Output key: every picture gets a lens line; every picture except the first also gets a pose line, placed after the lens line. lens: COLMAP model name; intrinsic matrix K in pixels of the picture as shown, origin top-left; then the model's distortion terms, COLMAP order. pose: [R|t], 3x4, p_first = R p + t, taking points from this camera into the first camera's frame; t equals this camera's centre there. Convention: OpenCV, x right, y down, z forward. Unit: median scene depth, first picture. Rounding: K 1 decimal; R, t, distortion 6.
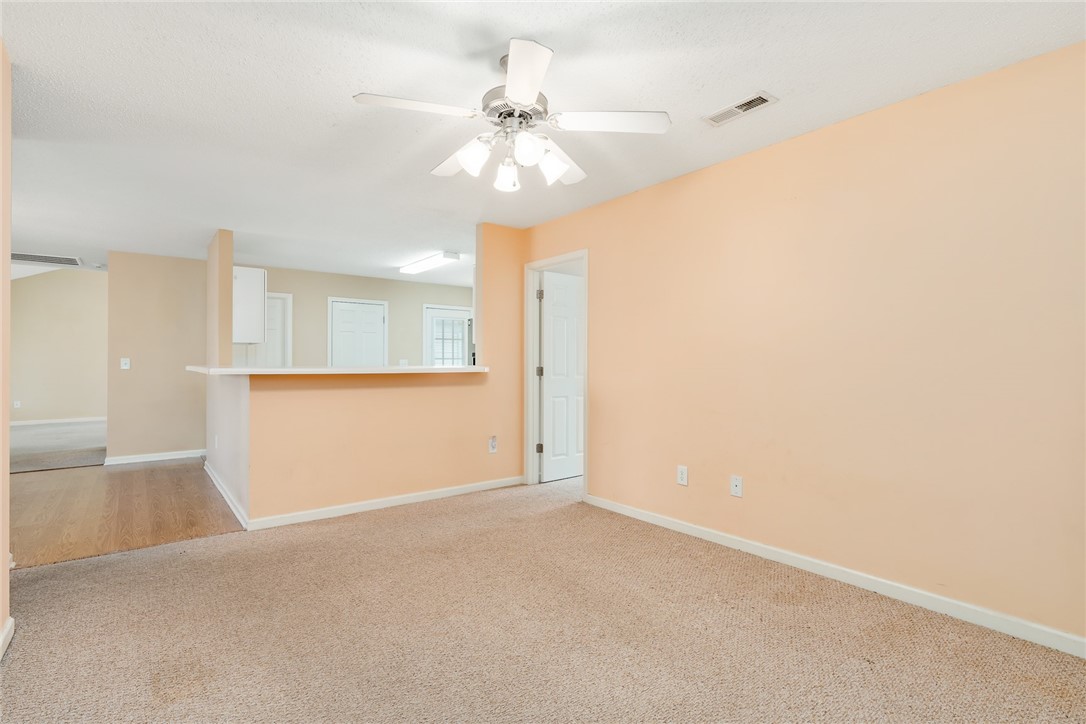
lens RADIAL K [[524.1, 0, 545.6], [0, 524.1, 362.1], [0, 0, 1]] dist [0.000135, 0.000353]
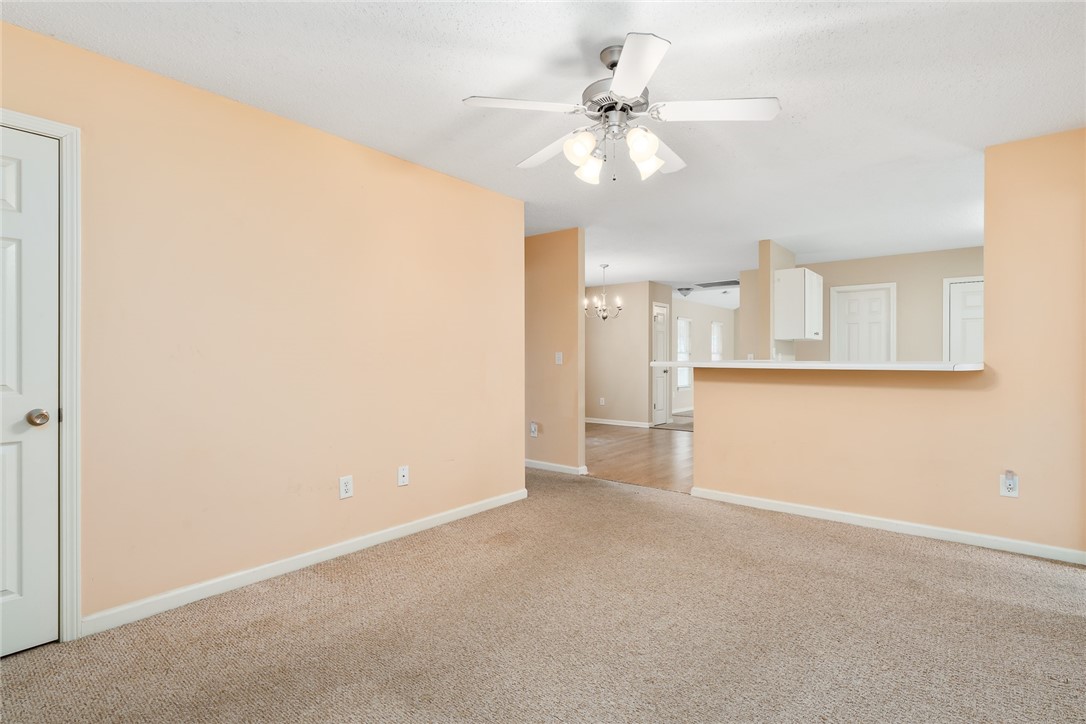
lens RADIAL K [[524.1, 0, 541.7], [0, 524.1, 360.1], [0, 0, 1]] dist [0.000135, 0.000353]
pose [[0.212611, 0.003997, -0.977129, 0.481651], [0.001618, 0.999989, 0.004442, 0.001176], [0.977136, -0.002525, 0.212602, 0.352181]]
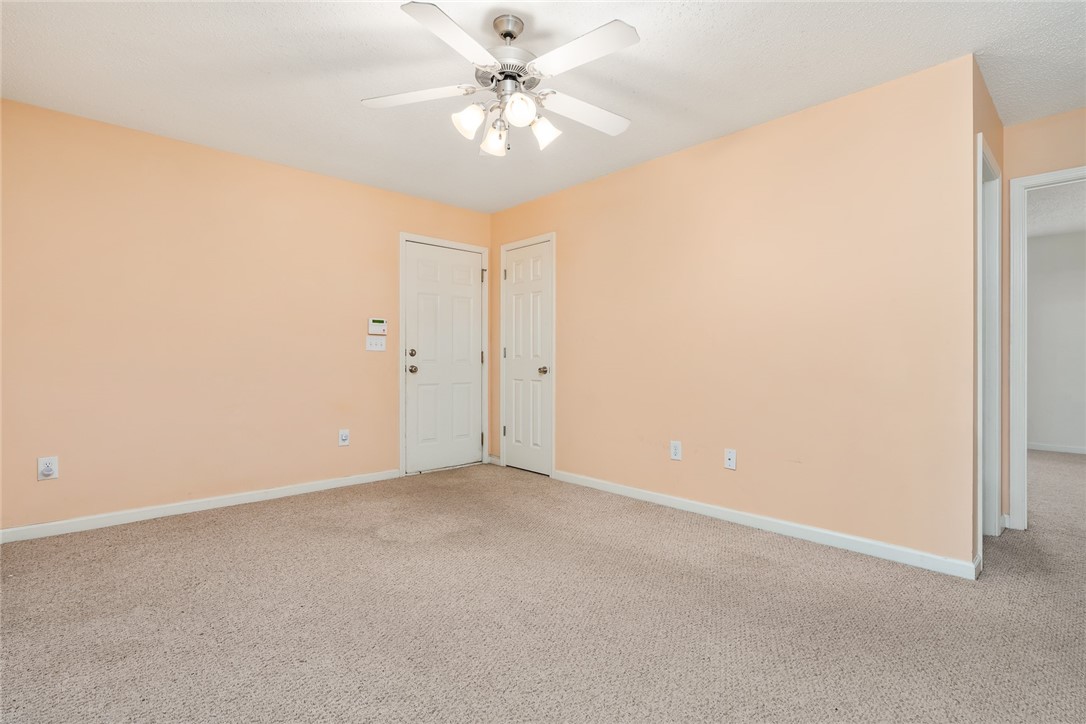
lens RADIAL K [[524.1, 0, 541.9], [0, 524.1, 358.1], [0, 0, 1]] dist [0.000135, 0.000353]
pose [[-0.996068, 0.001570, -0.088579, -0.015783], [0.001268, 0.999993, 0.003459, 0.029609], [0.088584, 0.003333, -0.996063, 1.086715]]
